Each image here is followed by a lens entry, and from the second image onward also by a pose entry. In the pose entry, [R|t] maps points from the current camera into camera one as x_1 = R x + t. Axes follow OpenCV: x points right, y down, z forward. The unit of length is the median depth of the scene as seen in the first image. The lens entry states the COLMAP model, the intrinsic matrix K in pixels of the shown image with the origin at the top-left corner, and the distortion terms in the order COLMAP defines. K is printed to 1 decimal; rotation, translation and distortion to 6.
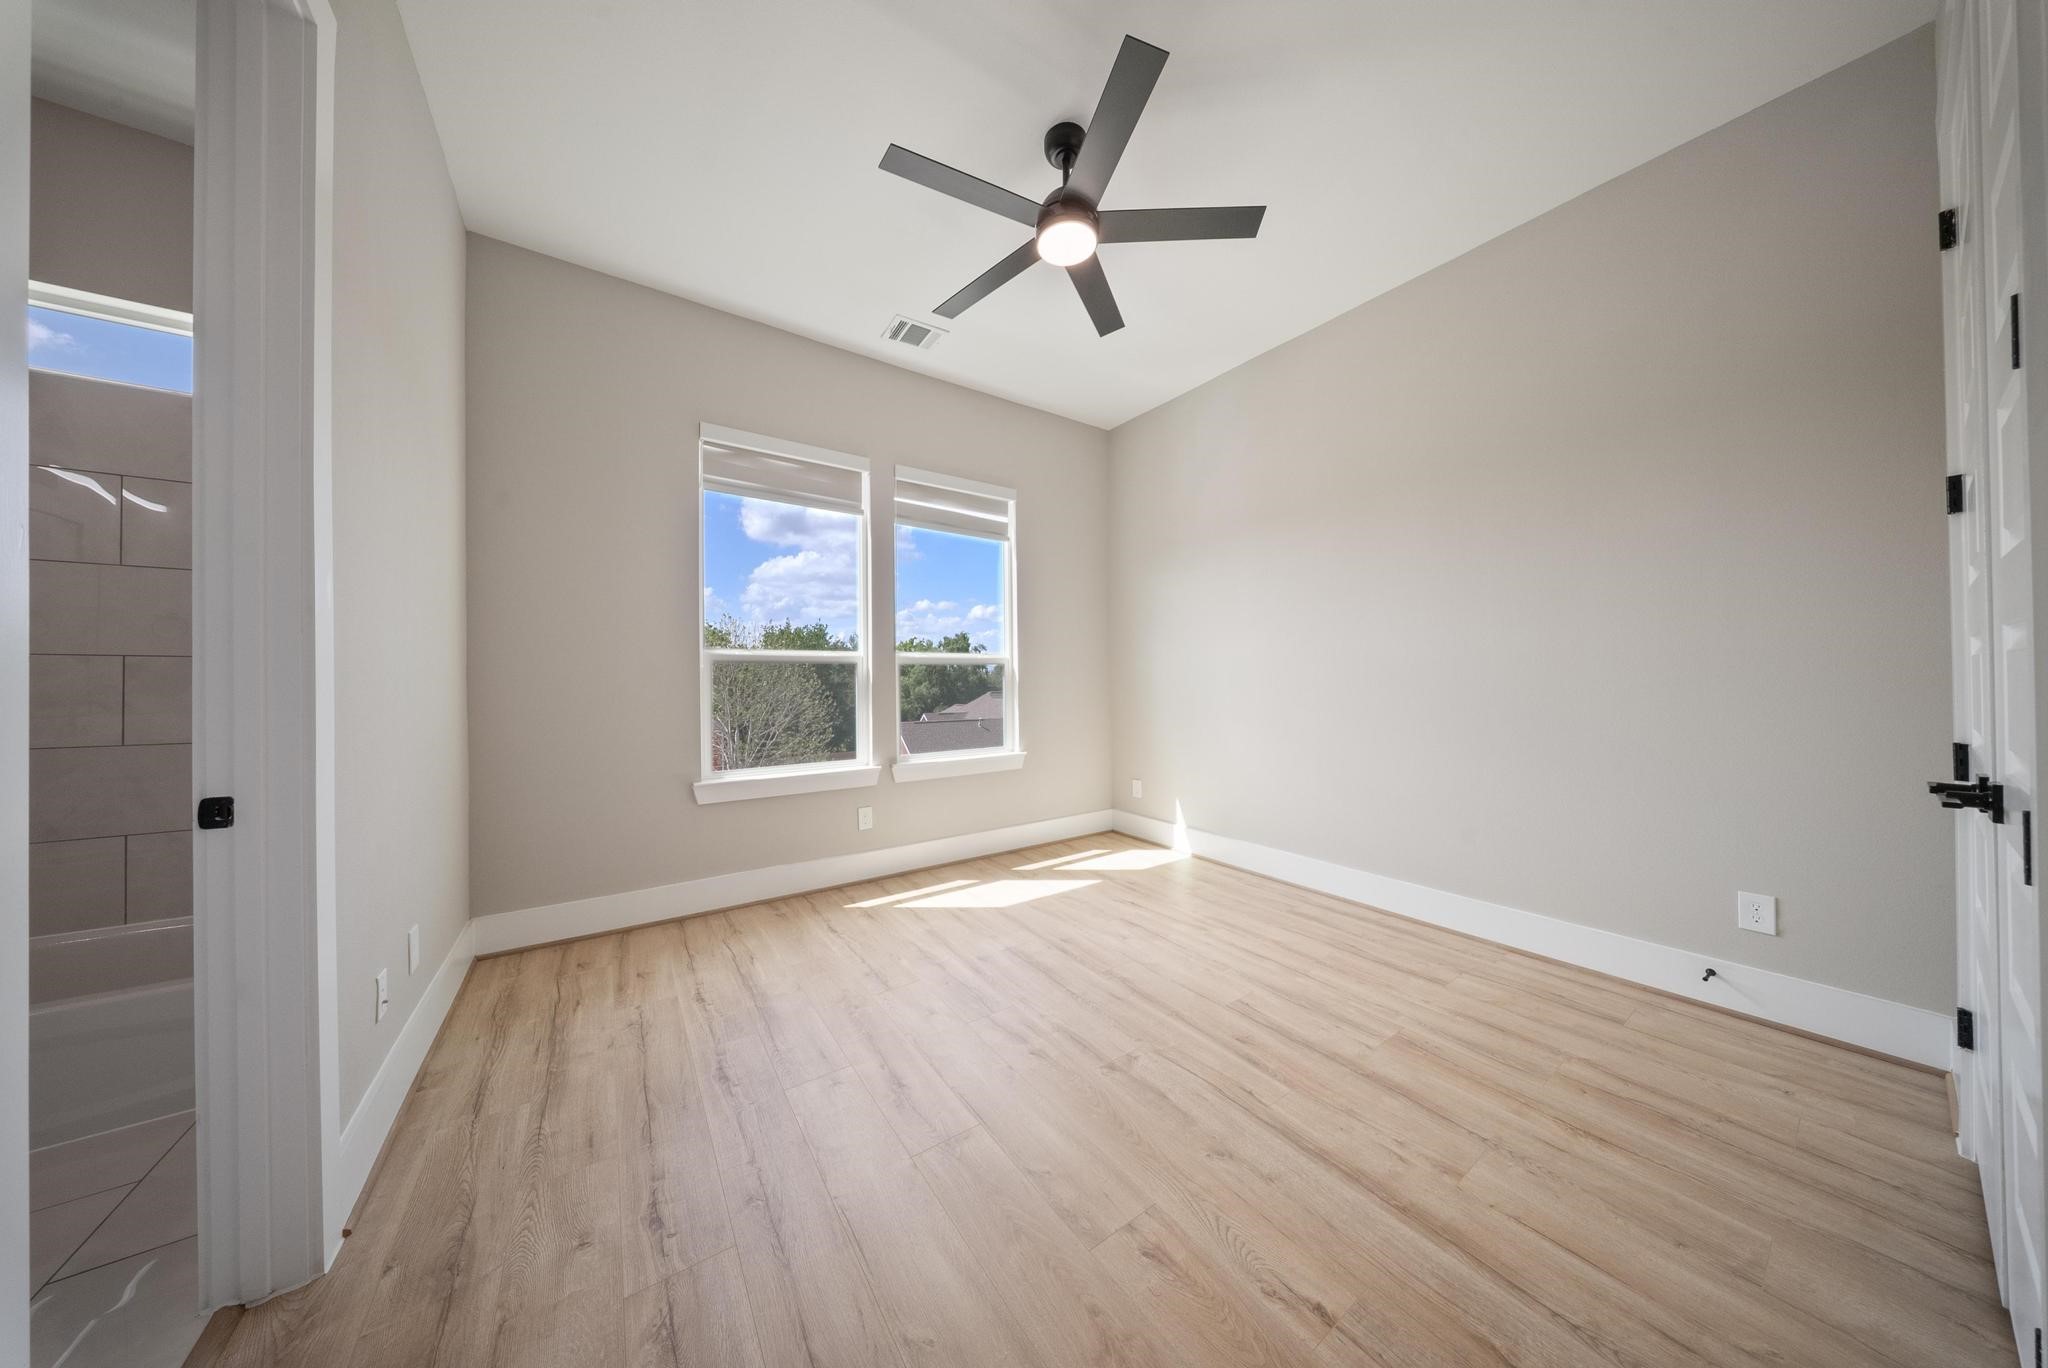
lens RADIAL K [[603.6, 0, 1016.1], [0, 603.6, 685.7], [0, 0, 1]] dist [-0.000991, -0.000395]
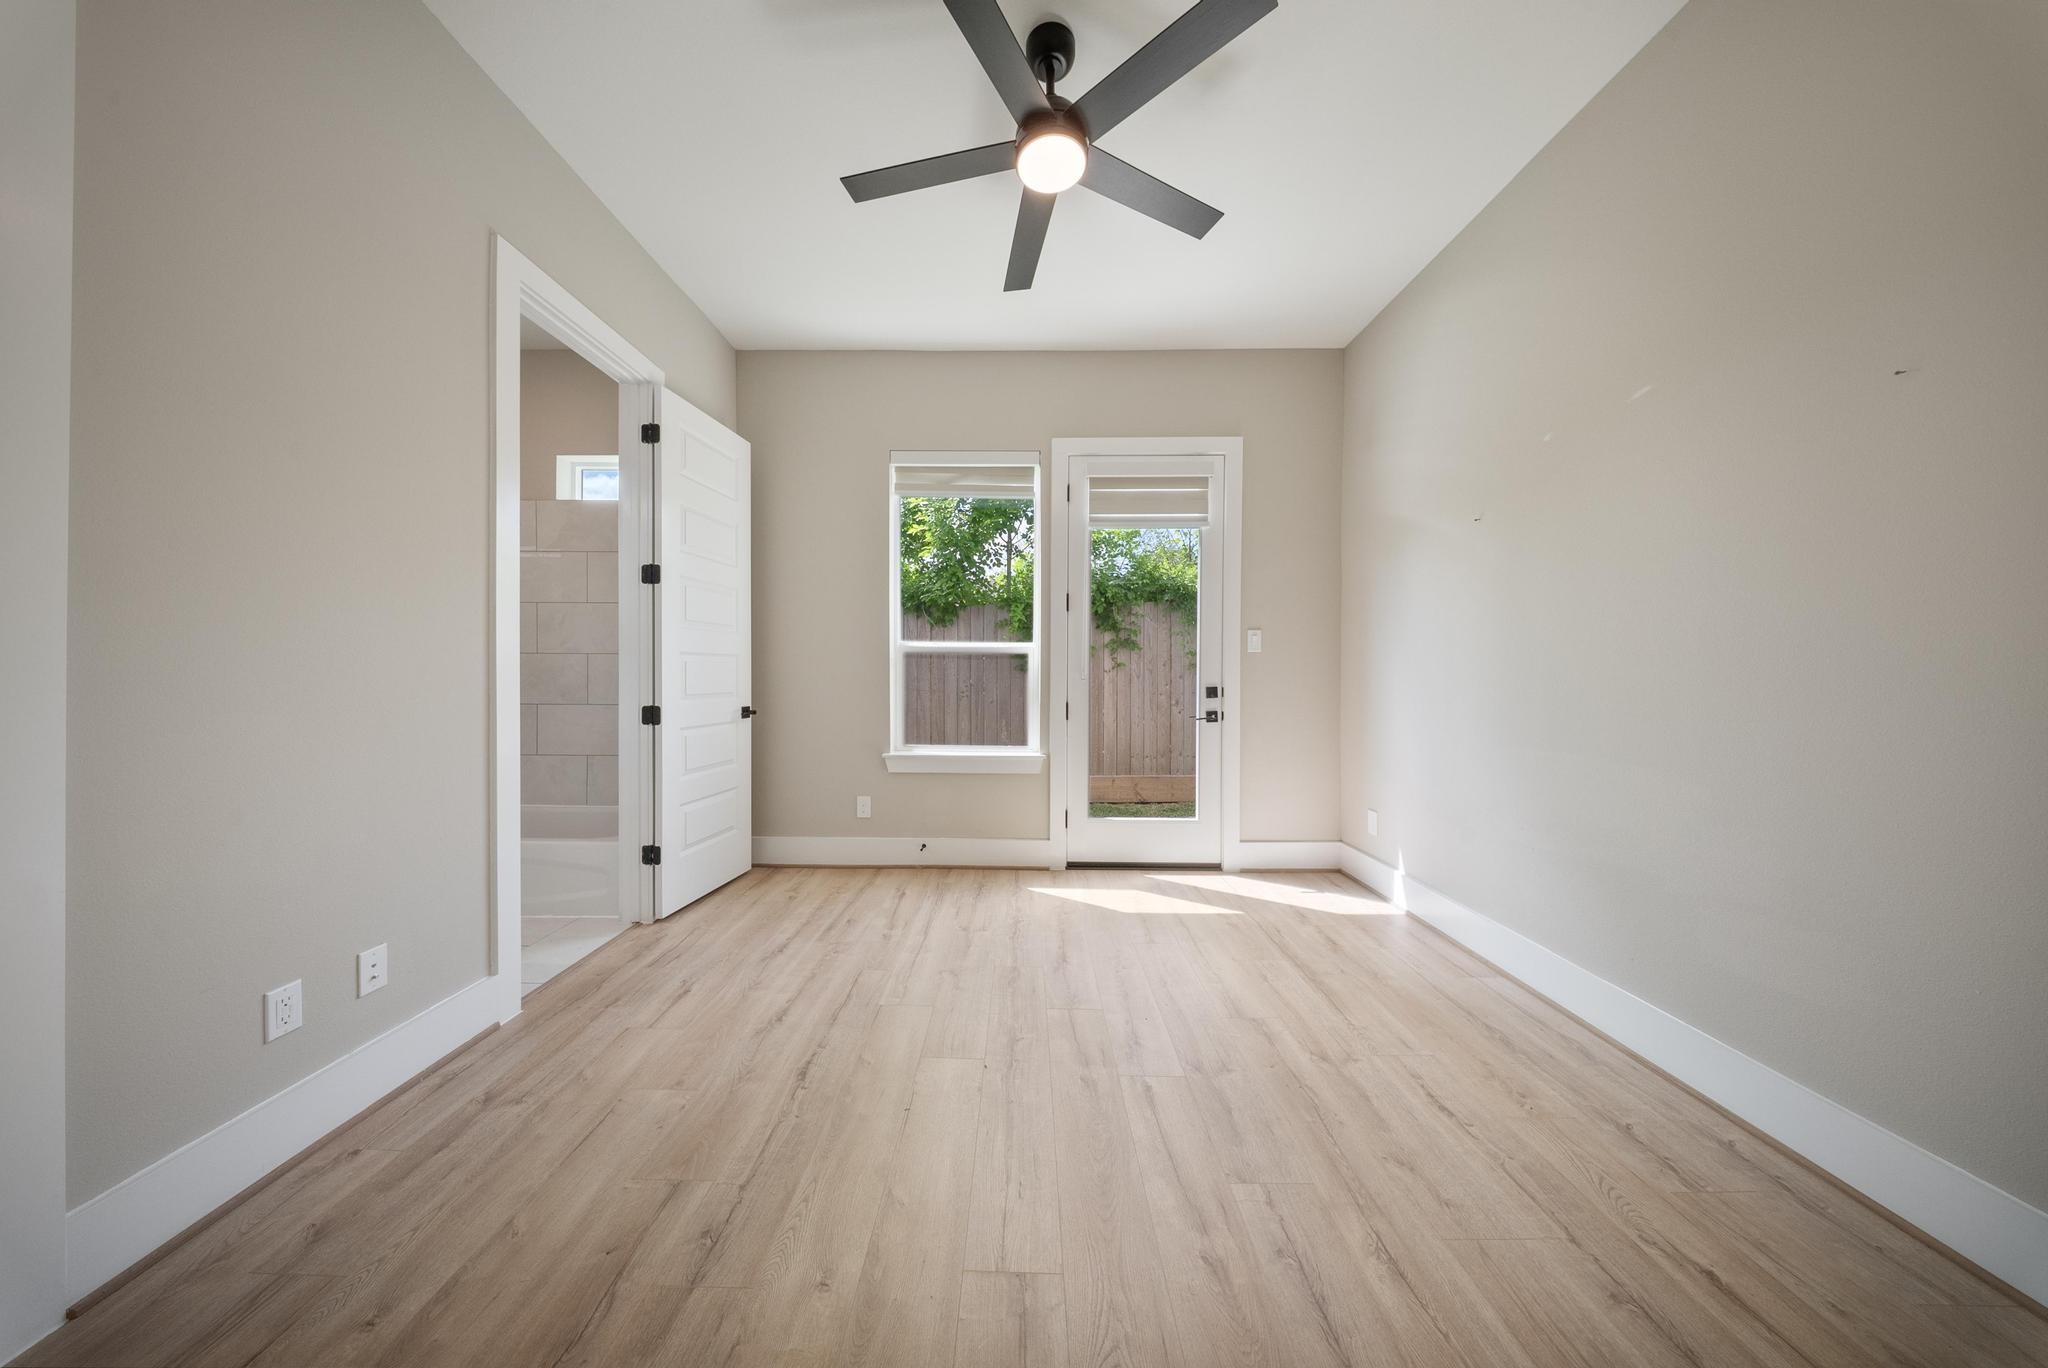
lens RADIAL K [[603.6, 0, 1016.0], [0, 603.6, 673.0], [0, 0, 1]] dist [-0.000991, -0.000395]
pose [[0.815745, 0.010271, -0.578320, 0.373115], [-0.003772, 0.999916, 0.012438, -0.016445], [0.578399, -0.007964, 0.815715, 0.163929]]
